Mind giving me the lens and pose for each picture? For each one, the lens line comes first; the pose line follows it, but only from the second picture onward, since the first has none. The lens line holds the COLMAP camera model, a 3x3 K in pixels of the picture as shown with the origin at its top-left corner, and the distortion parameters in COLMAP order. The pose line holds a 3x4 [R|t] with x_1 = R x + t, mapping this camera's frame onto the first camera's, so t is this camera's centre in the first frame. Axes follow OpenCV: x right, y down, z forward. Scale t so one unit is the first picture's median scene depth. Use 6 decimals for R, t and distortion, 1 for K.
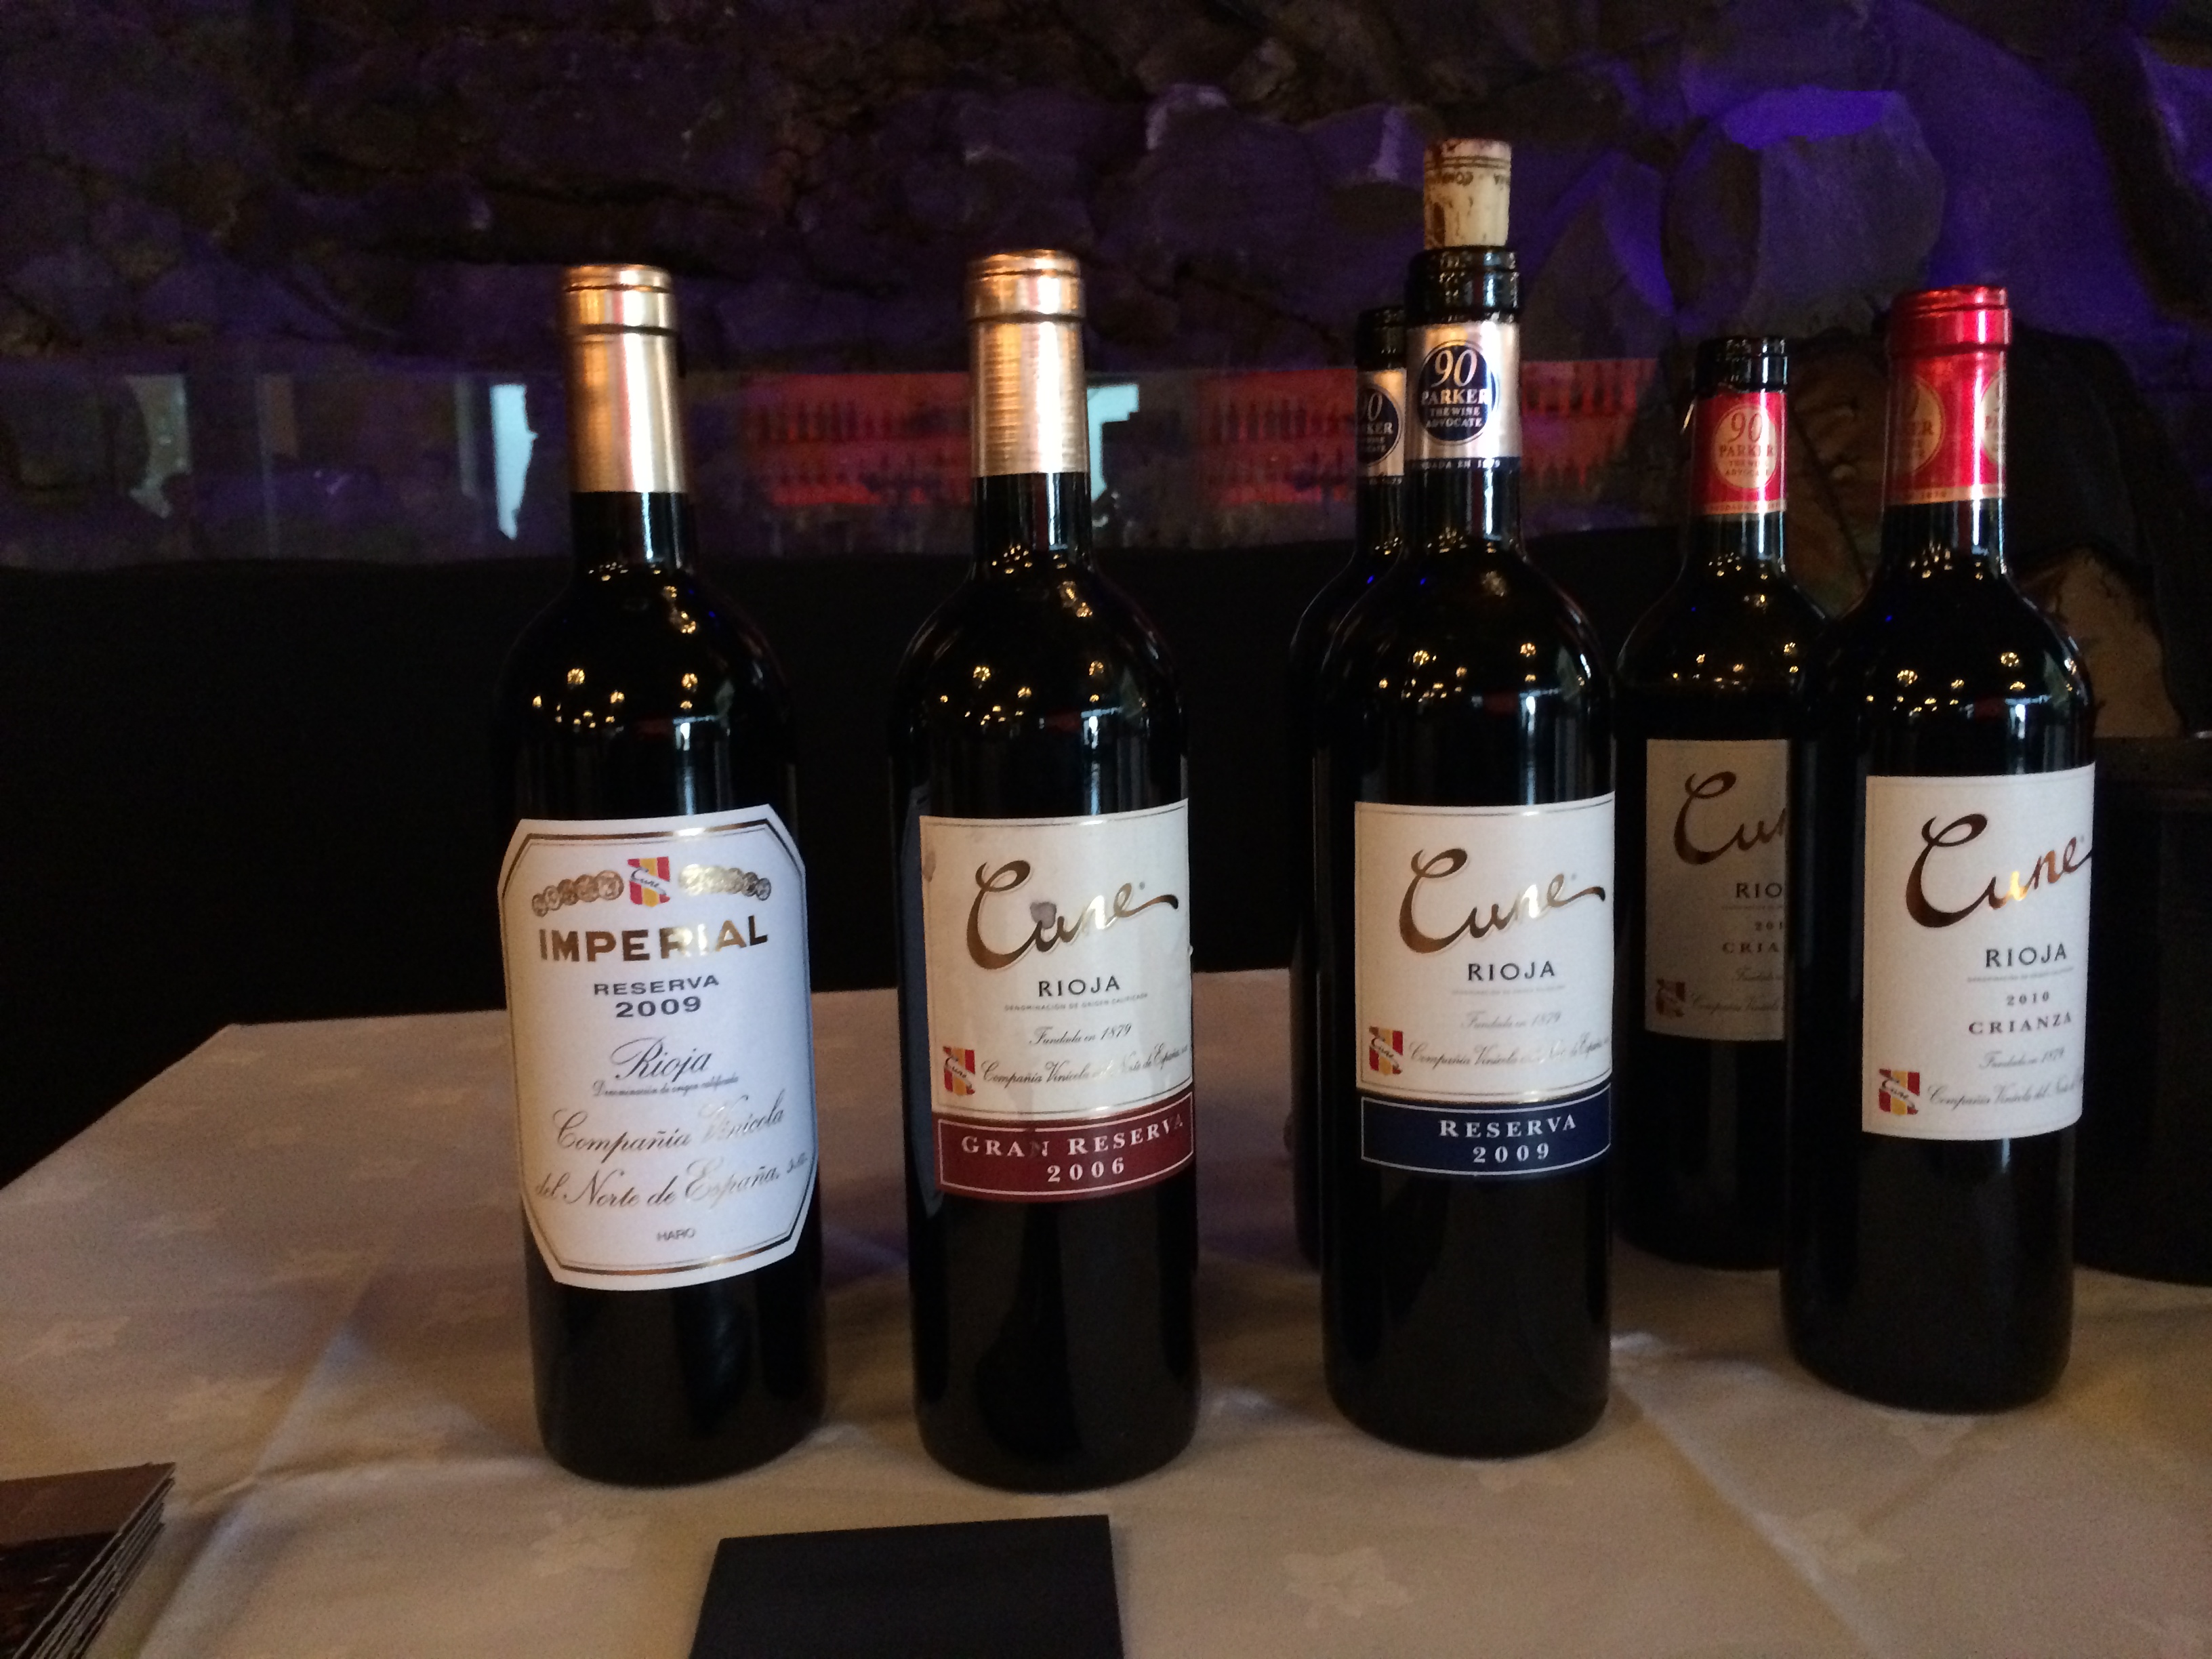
lens RADIAL K [[1911.8, 0, 1100.4], [0, 1911.8, 821.2], [0, 0, 1]] dist [0.076001, -0.096610]
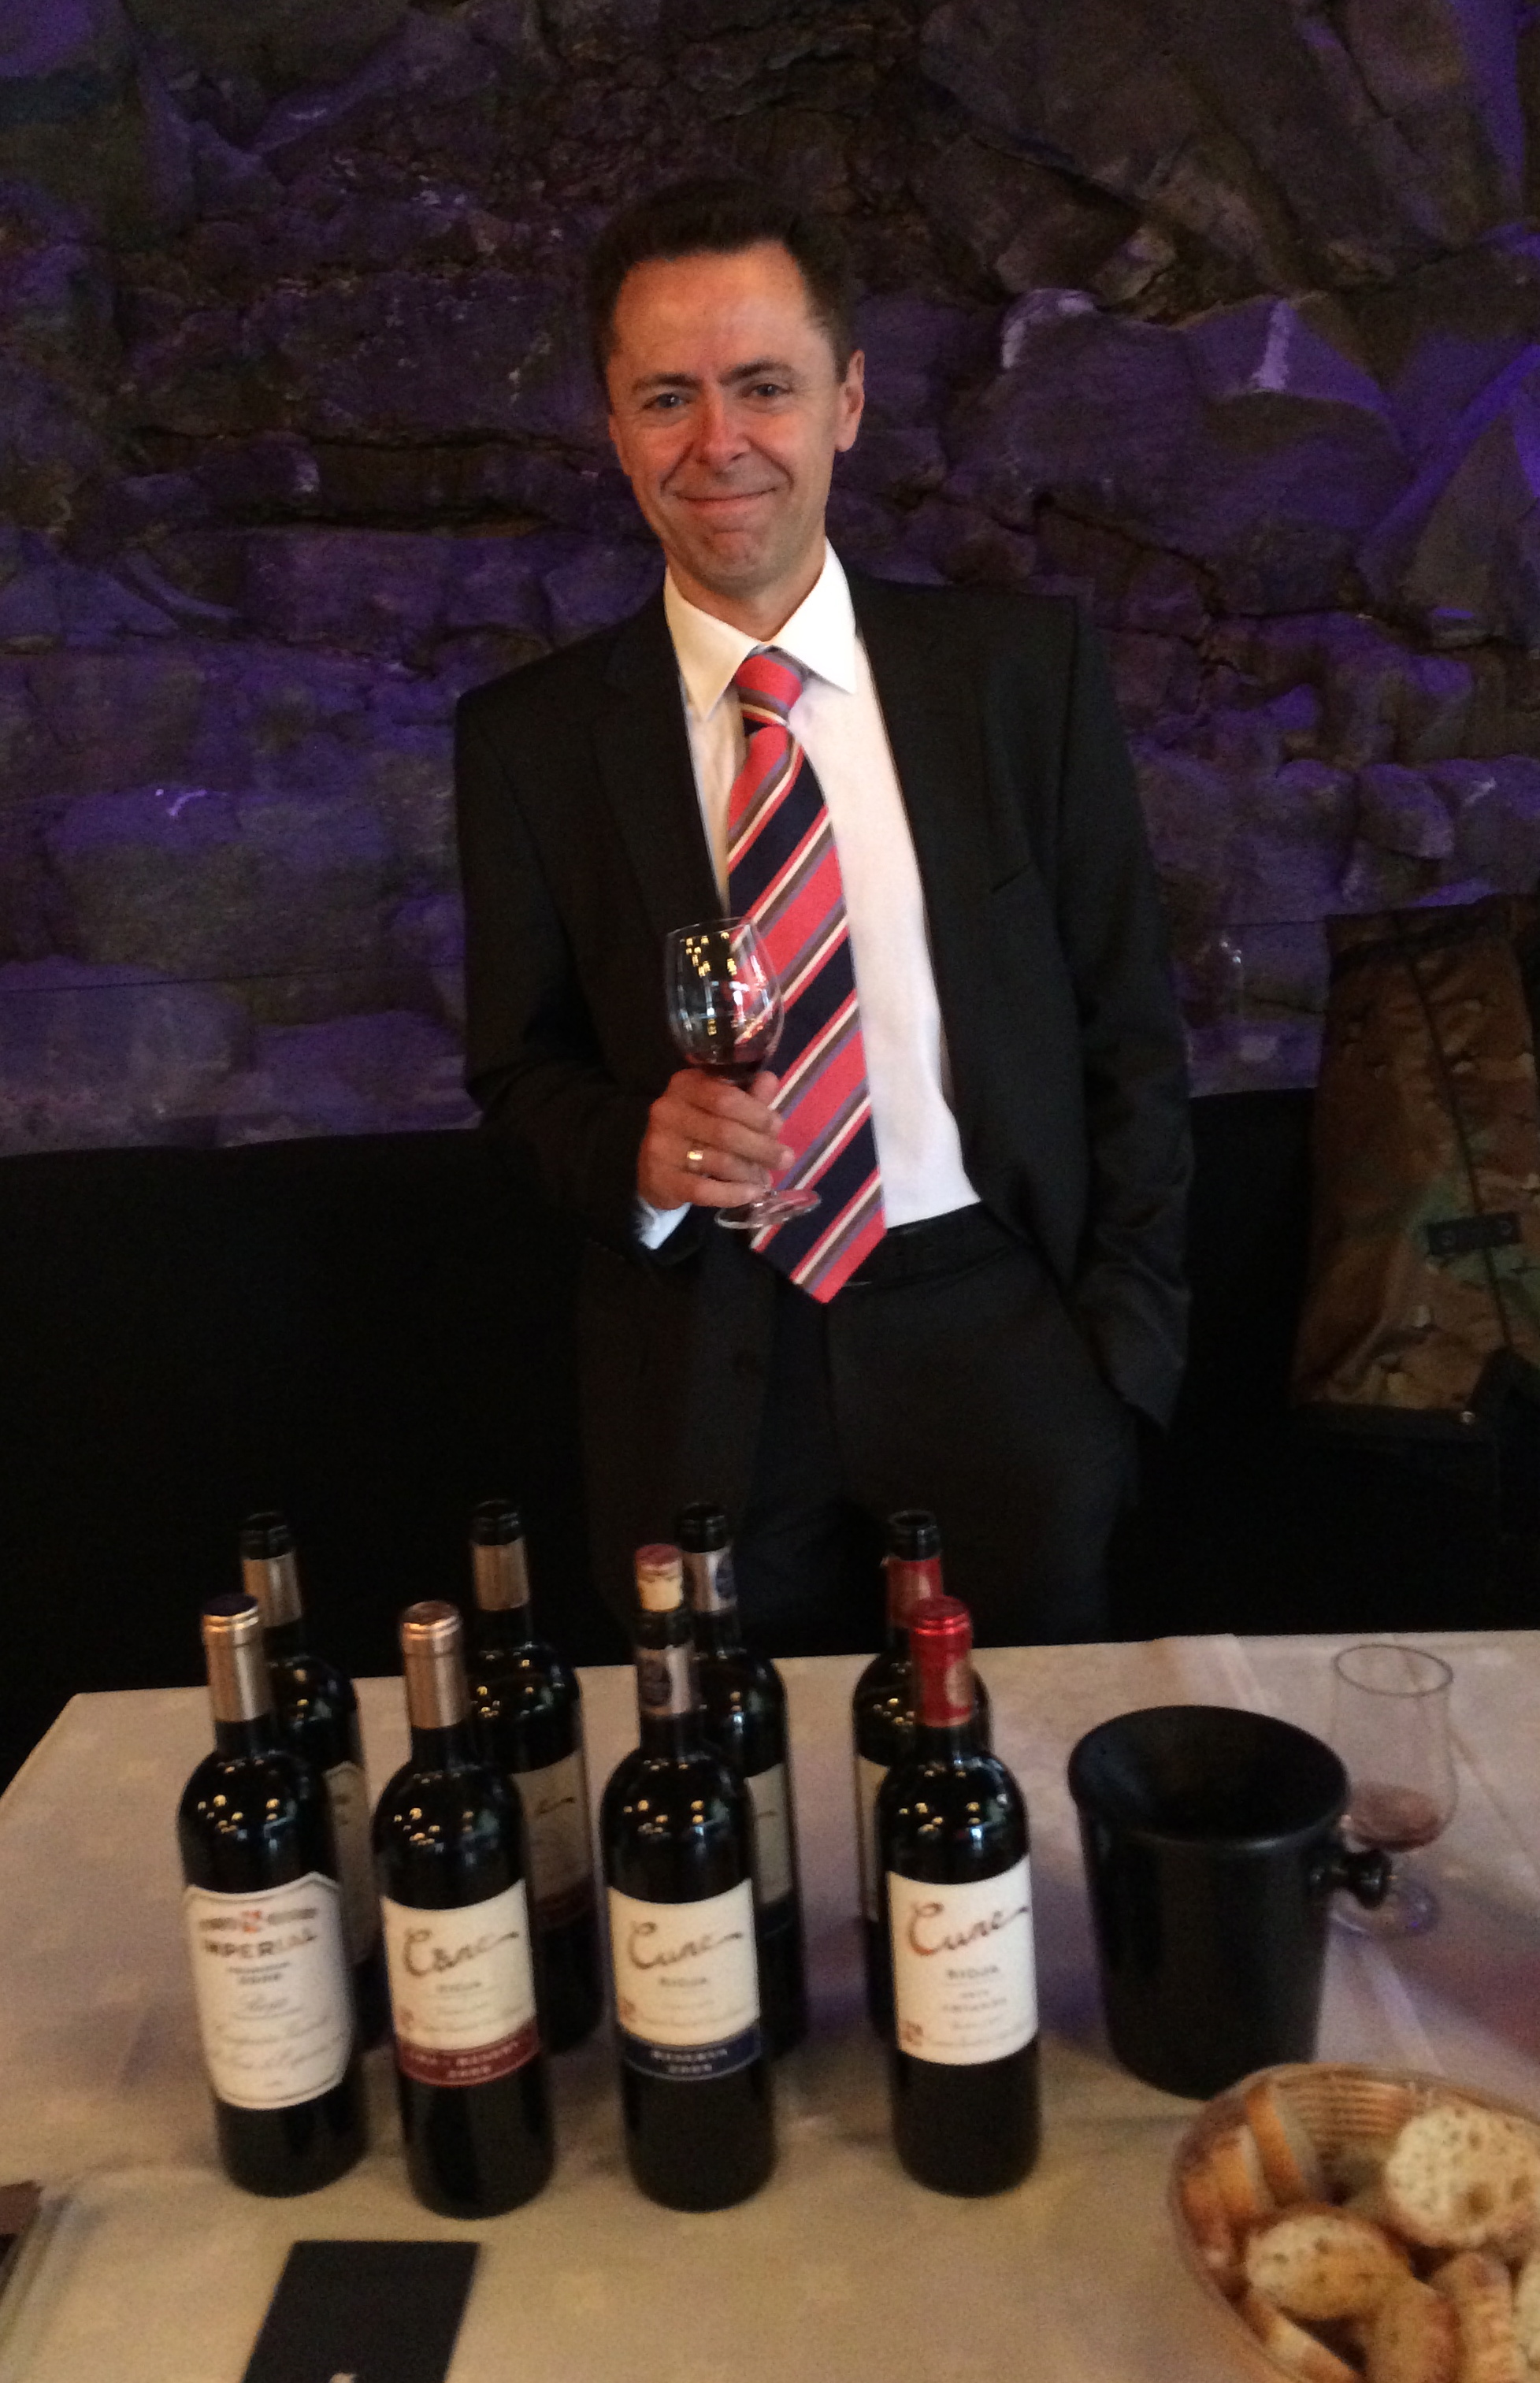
lens RADIAL K [[2245.9, 0, 725.9], [0, 2245.9, 1160.2], [0, 0, 1]] dist [0.044503, 0.000000]
pose [[0.987747, -0.000010, -0.156062, 0.064017], [0.018083, 0.993272, 0.114387, -0.104915], [0.155011, -0.115807, 0.981102, -0.117742]]
